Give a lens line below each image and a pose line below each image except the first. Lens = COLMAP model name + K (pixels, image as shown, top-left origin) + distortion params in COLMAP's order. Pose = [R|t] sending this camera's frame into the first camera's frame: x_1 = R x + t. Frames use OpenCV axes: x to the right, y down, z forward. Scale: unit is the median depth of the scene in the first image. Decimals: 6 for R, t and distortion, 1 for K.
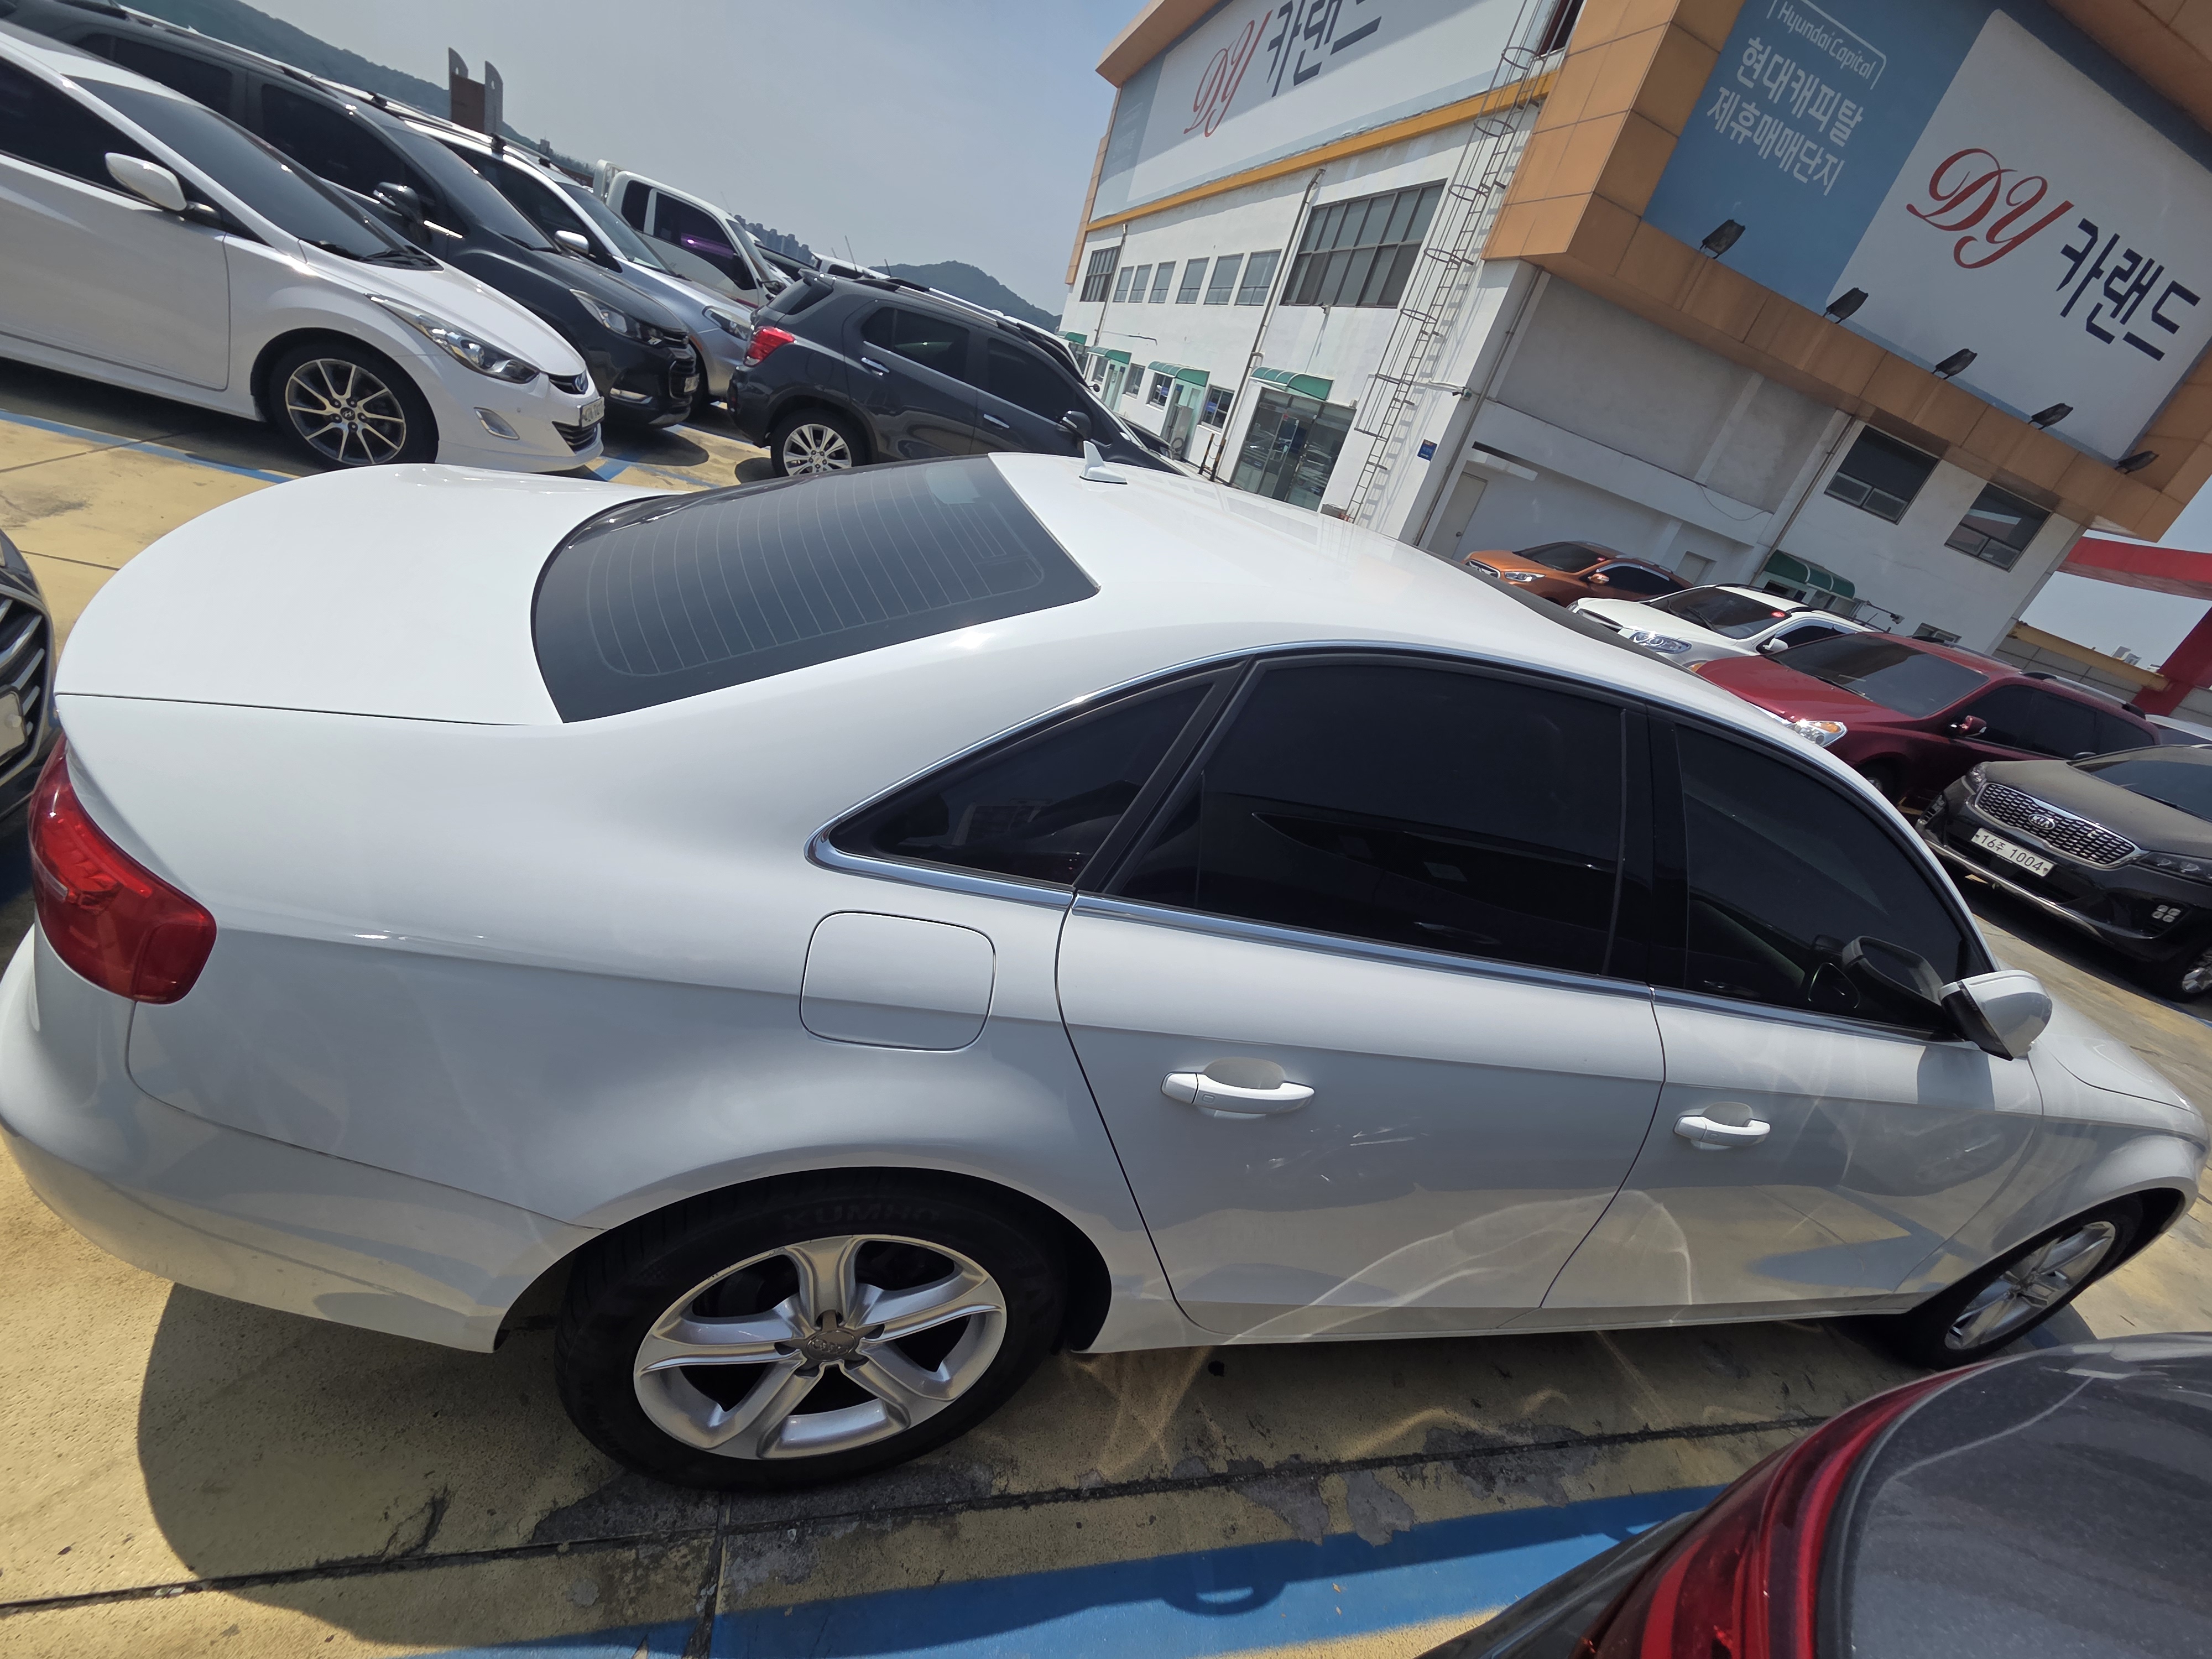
lens RADIAL K [[918.1, 0, 1110.1], [0, 918.1, 815.5], [0, 0, 1]] dist [-0.003389, 0.001415]
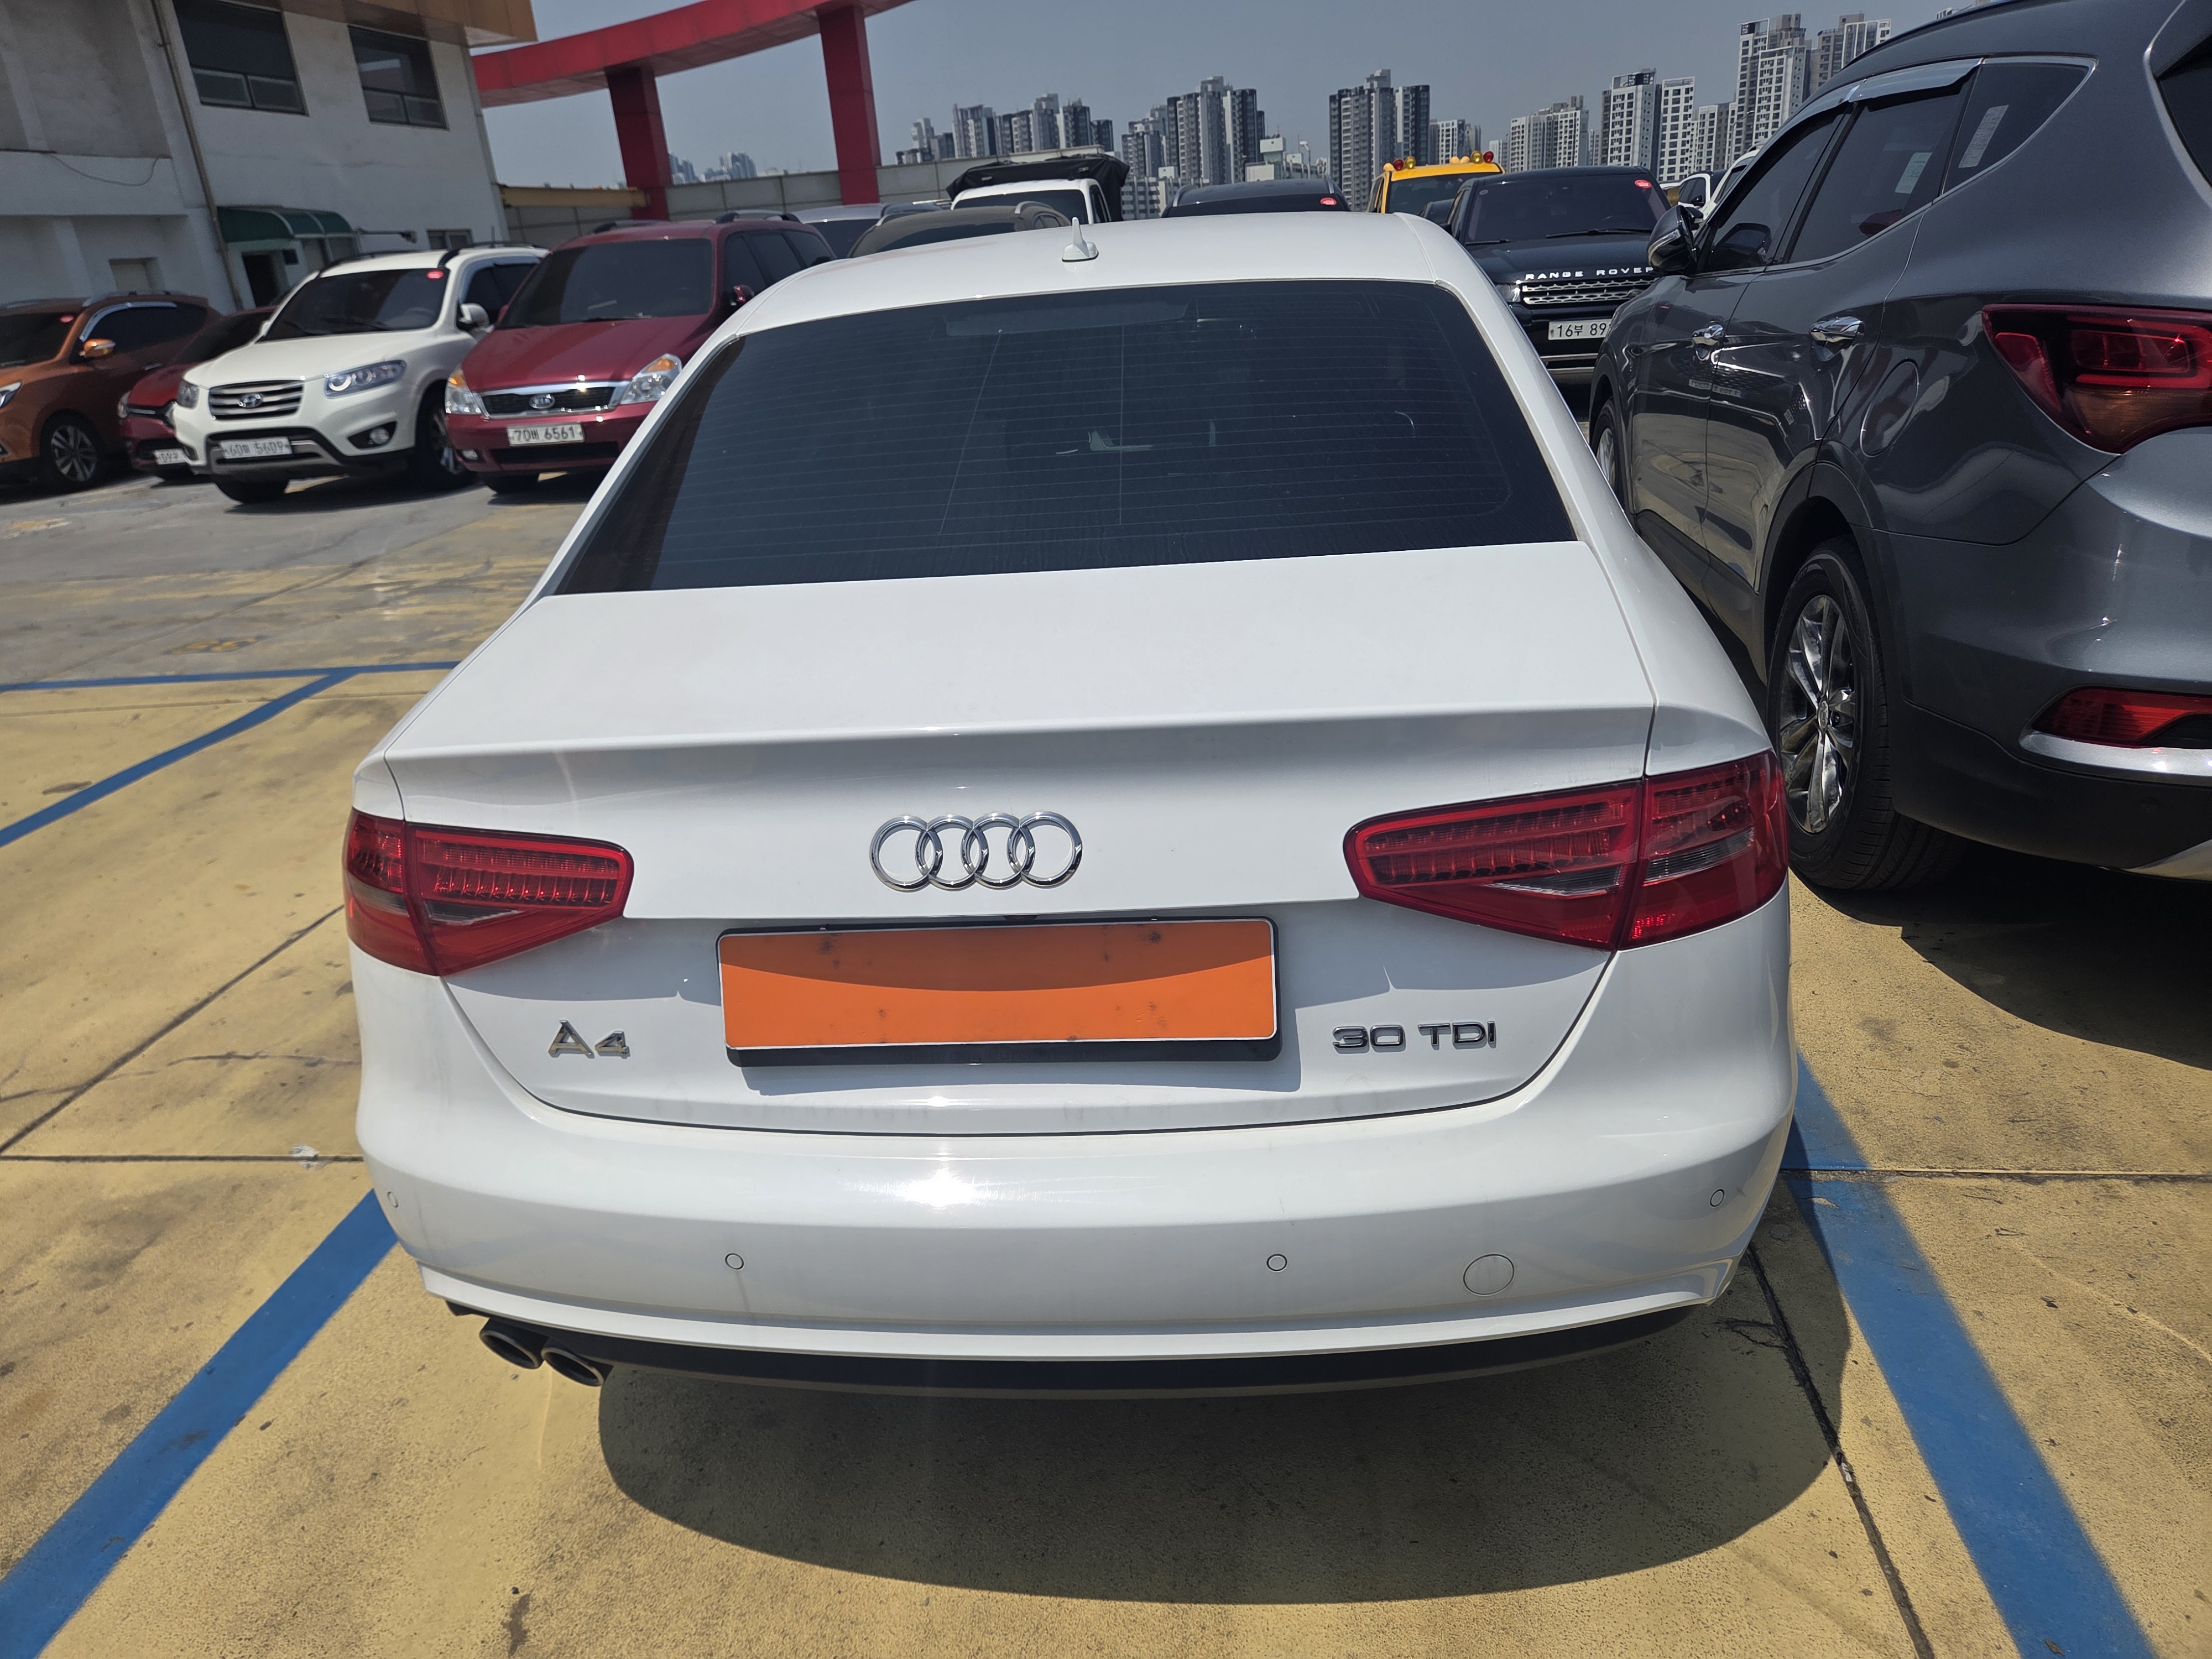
lens RADIAL K [[1486.5, 0, 1098.5], [0, 1486.5, 832.1], [0, 0, 1]] dist [0.032712, -0.021901]
pose [[0.316212, -0.636626, 0.703362, -1.387828], [0.567192, 0.721171, 0.397751, -0.548809], [-0.760463, 0.273167, 0.589132, 0.317123]]
